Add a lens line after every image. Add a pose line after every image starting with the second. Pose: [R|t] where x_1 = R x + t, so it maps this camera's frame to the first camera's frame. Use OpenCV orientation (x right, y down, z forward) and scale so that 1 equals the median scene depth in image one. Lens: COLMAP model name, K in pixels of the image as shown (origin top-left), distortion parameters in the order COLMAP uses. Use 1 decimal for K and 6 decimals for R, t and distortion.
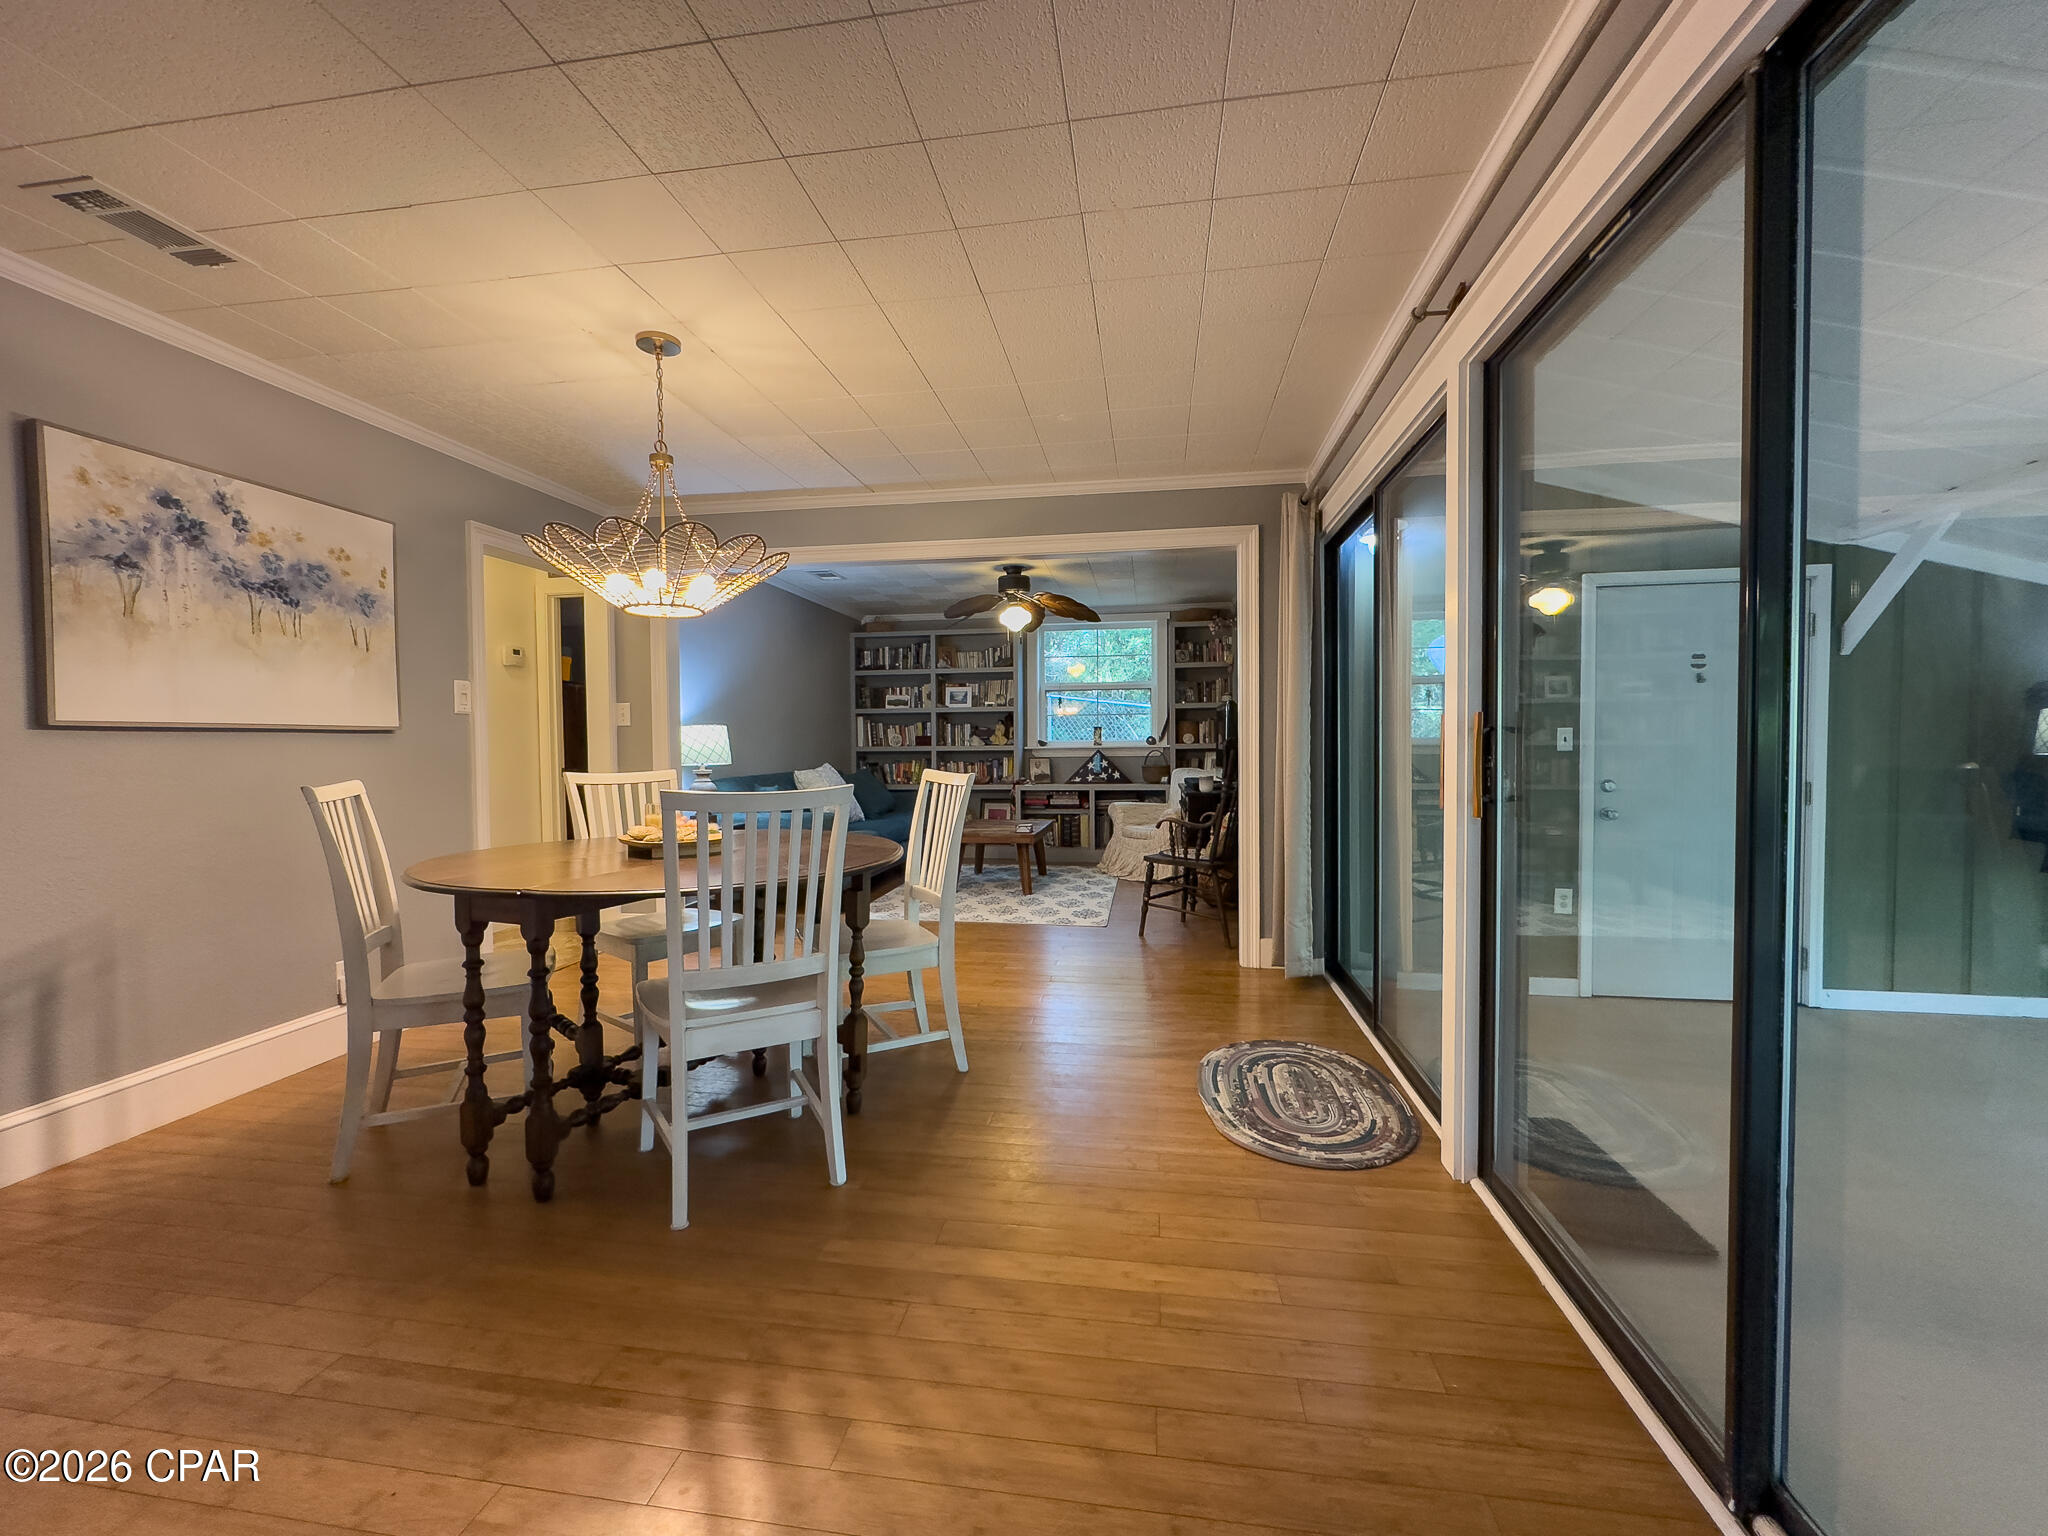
lens RADIAL K [[837.1, 0, 1027.4], [0, 837.1, 794.2], [0, 0, 1]] dist [-0.000479, 0.000198]
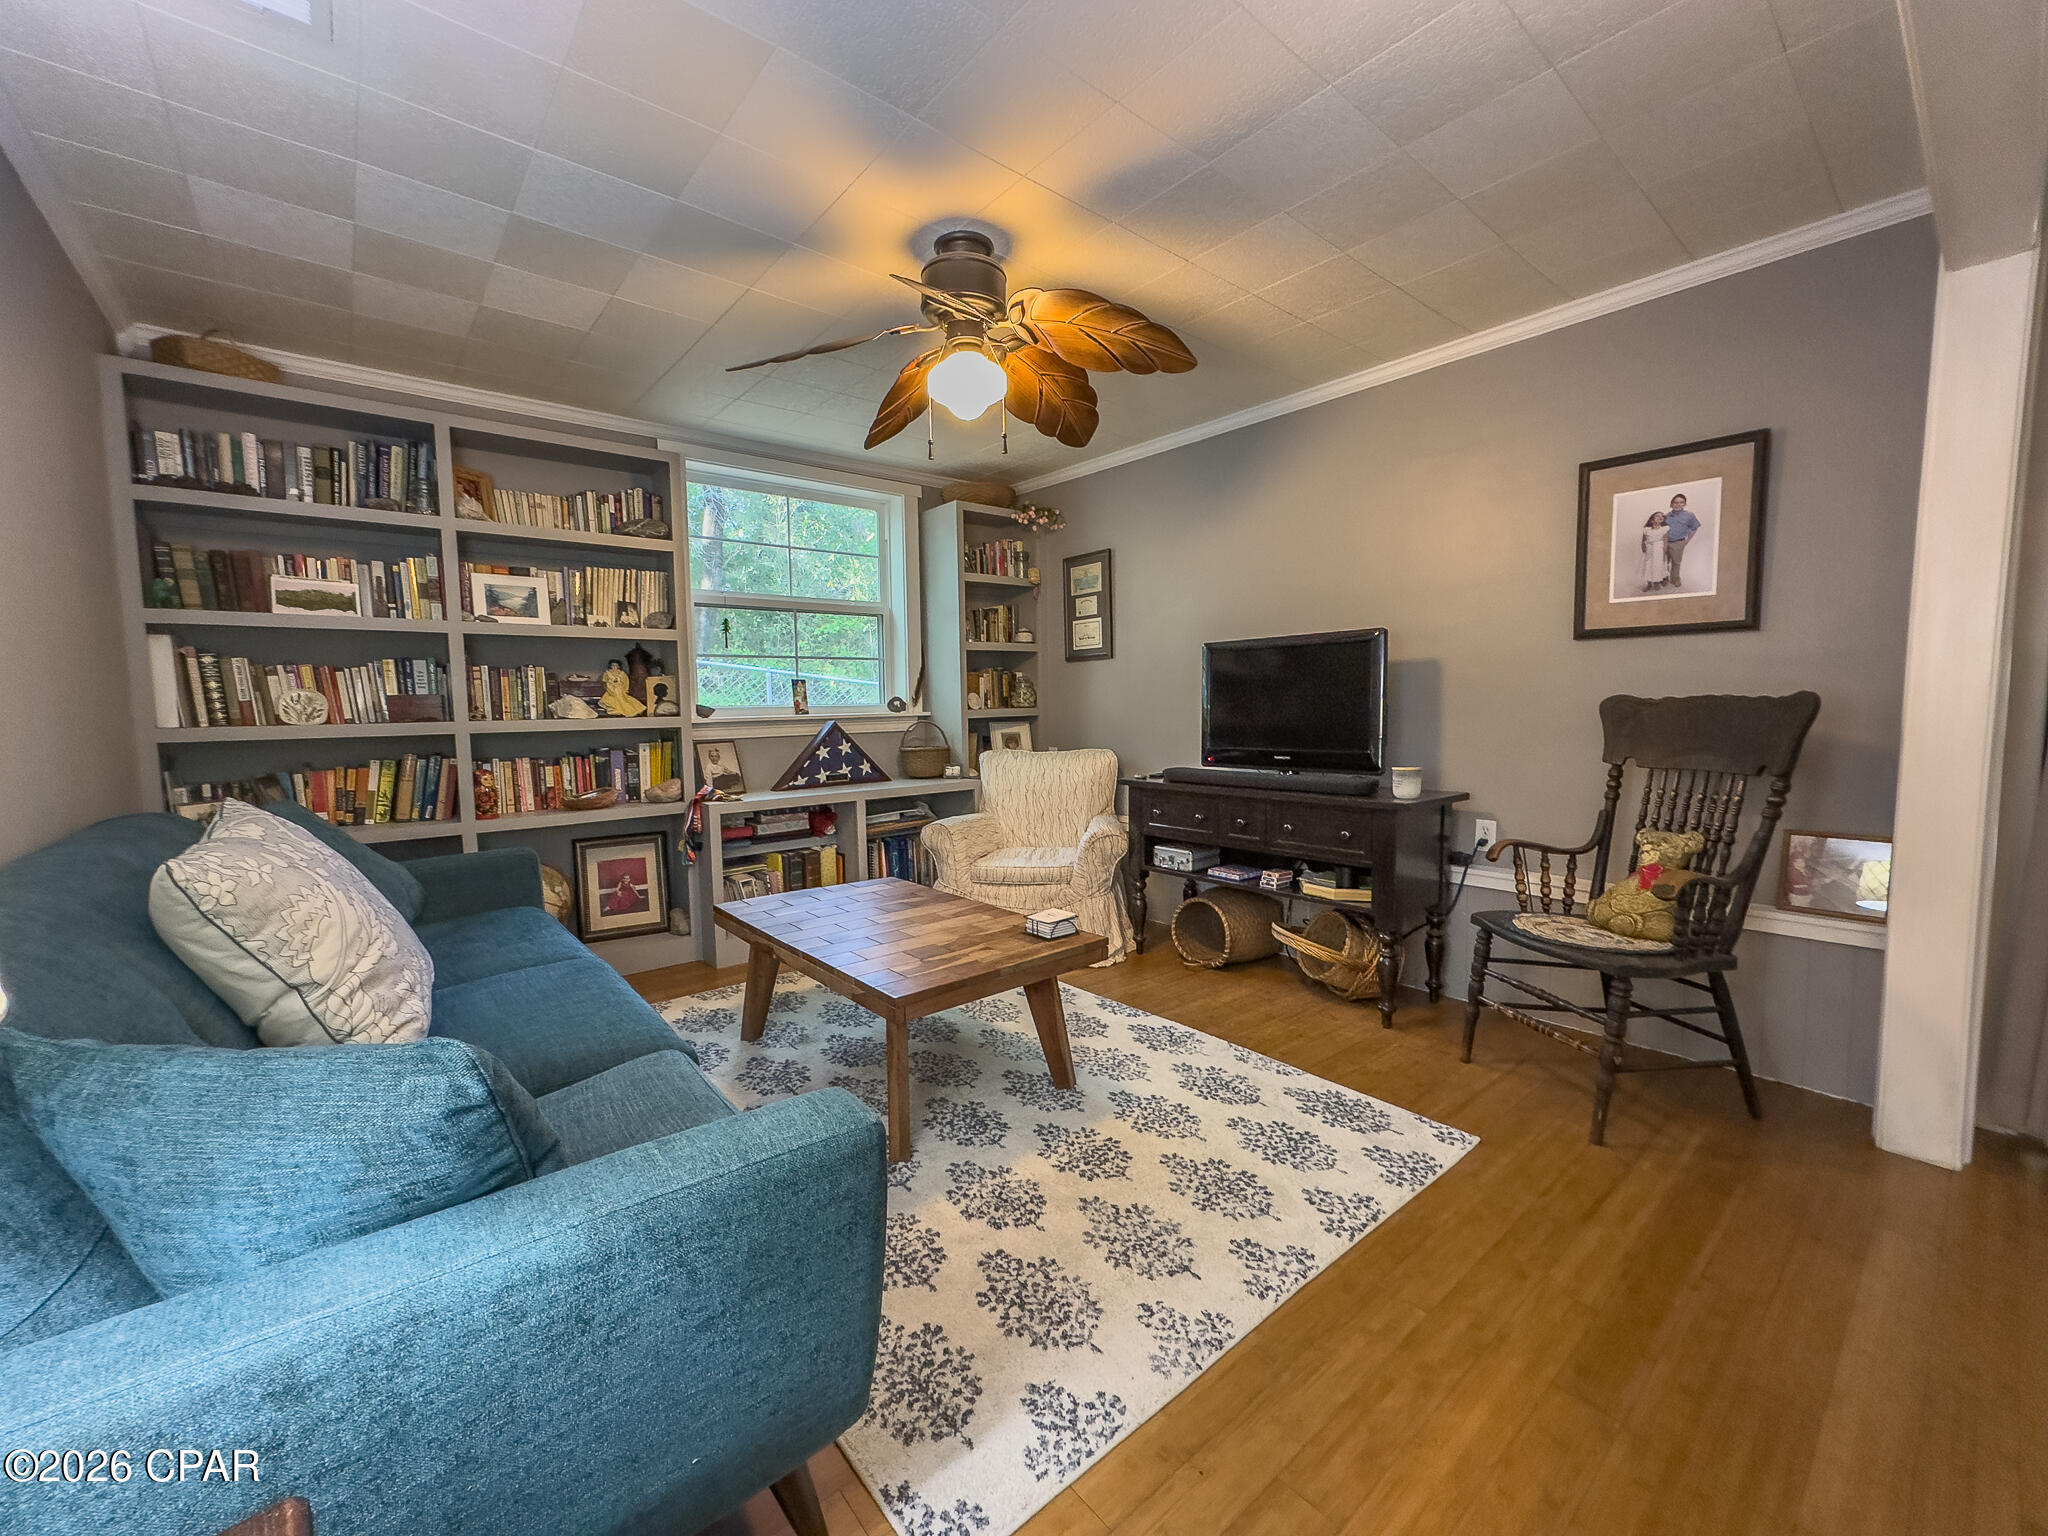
lens RADIAL K [[819.7, 0, 1022.4], [0, 819.7, 769.8], [0, 0, 1]] dist [-0.004473, 0.001145]
pose [[0.668111, -0.060322, 0.741612, -0.222637], [0.054436, 0.998000, 0.032135, -0.033174], [-0.742067, 0.018901, 0.670059, 0.562704]]
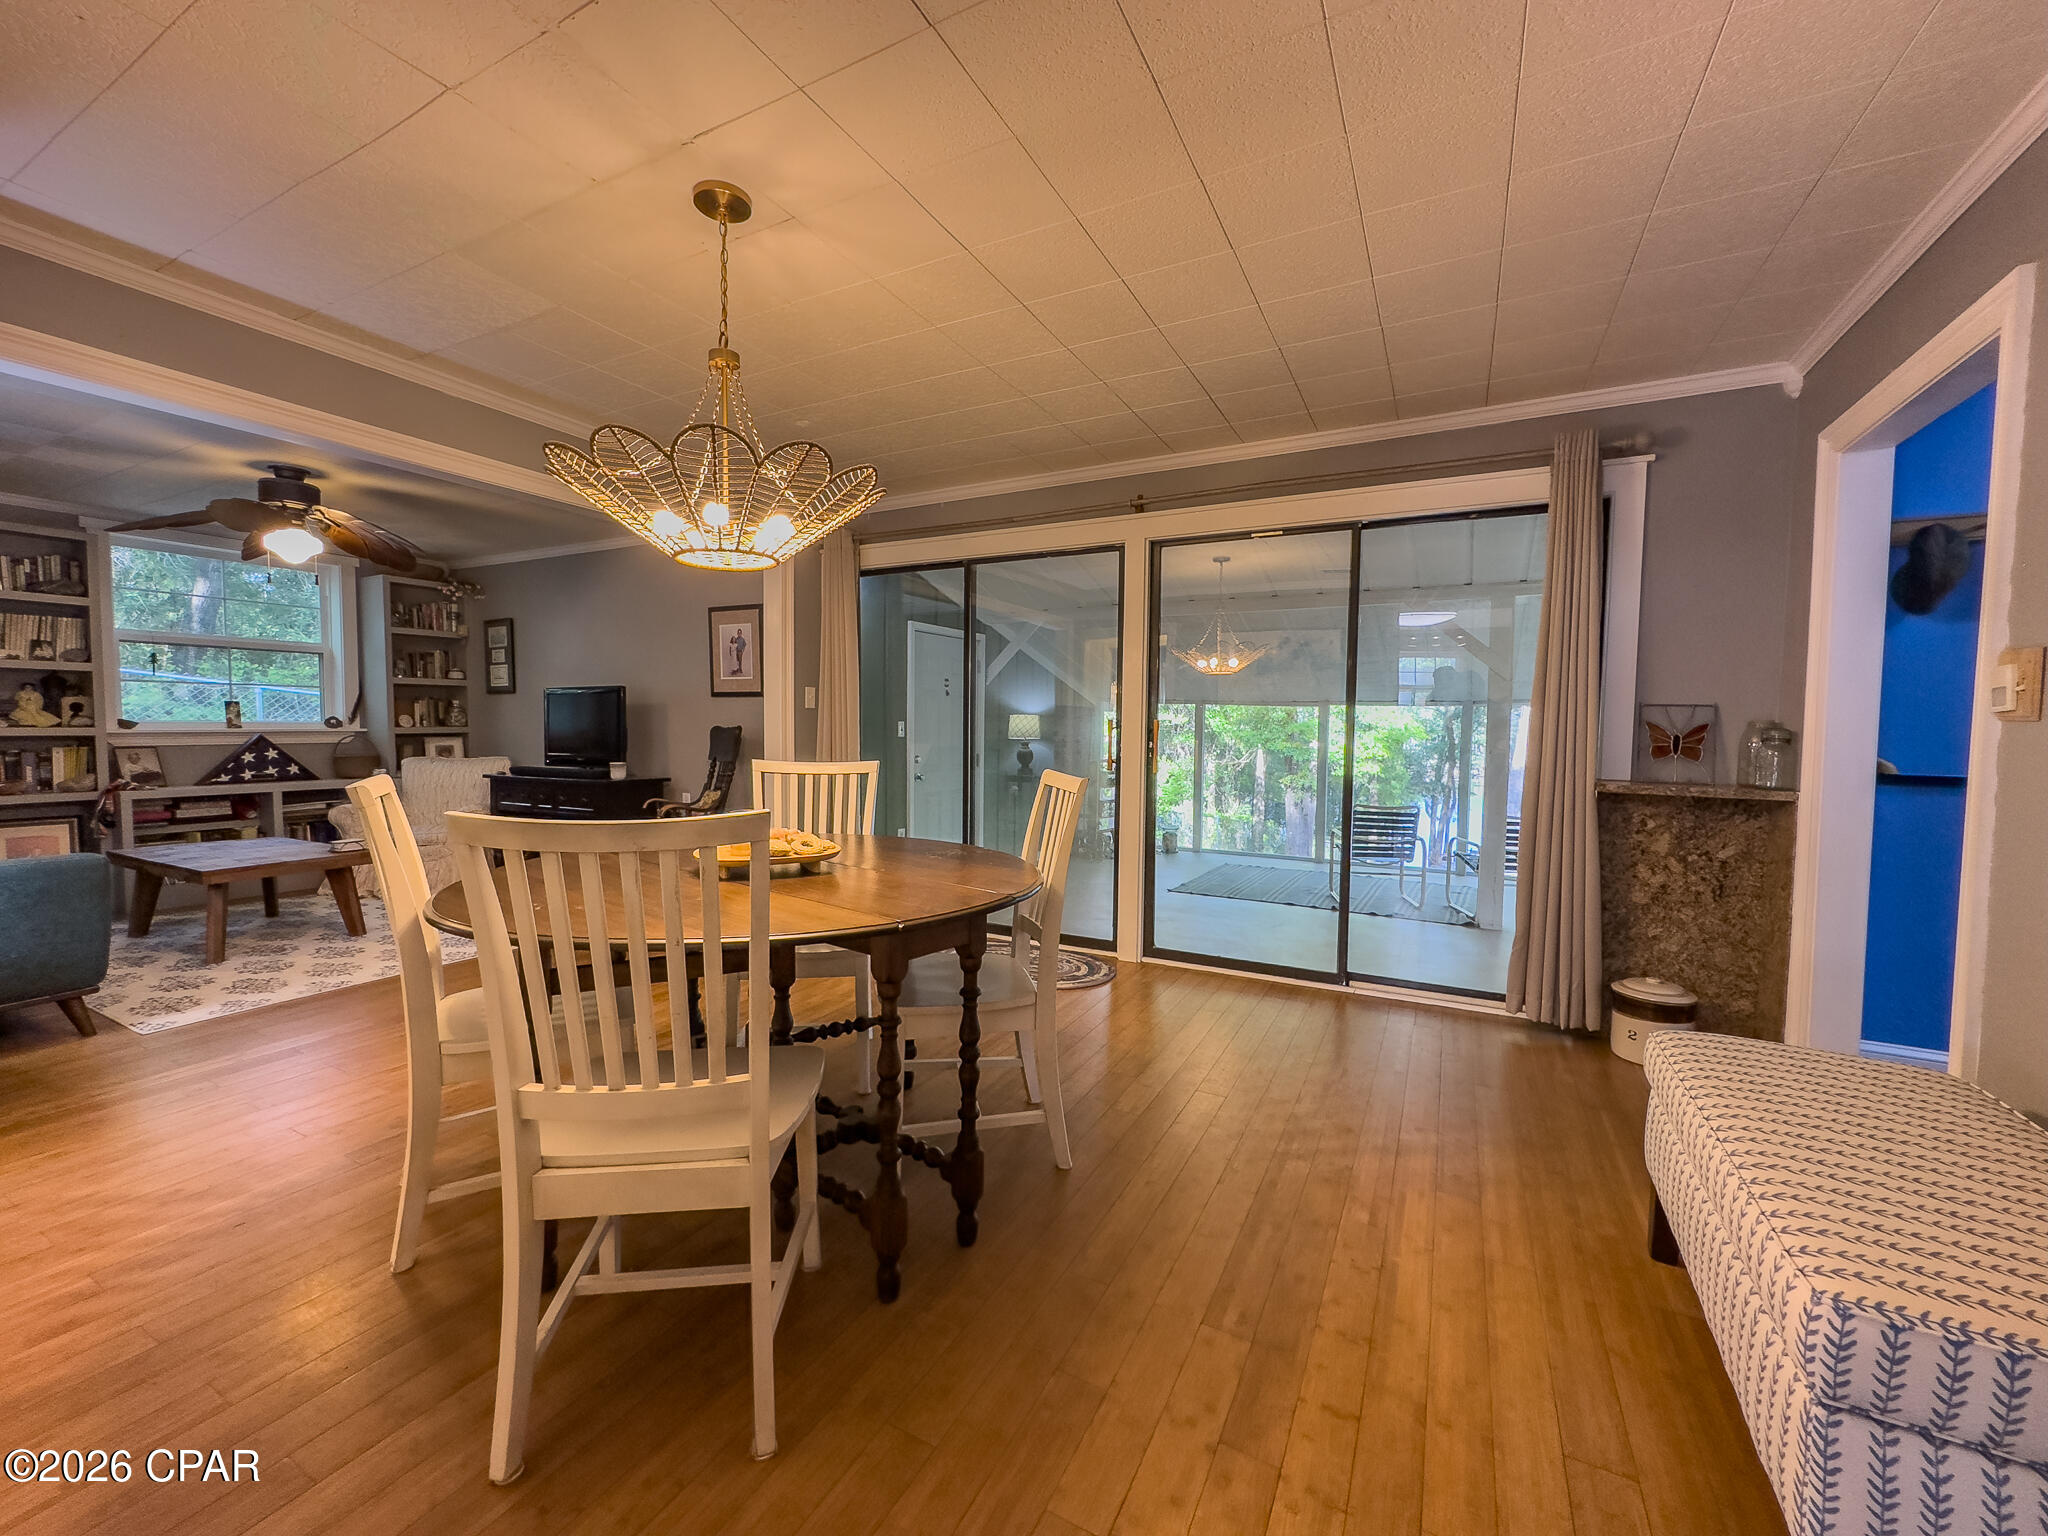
lens RADIAL K [[819.7, 0, 1022.4], [0, 819.7, 769.8], [0, 0, 1]] dist [-0.004473, 0.001145]
pose [[0.331726, -0.036990, 0.942650, -0.352861], [0.047908, 0.998602, 0.022327, -0.007978], [-0.942159, 0.037754, 0.333034, 0.164835]]
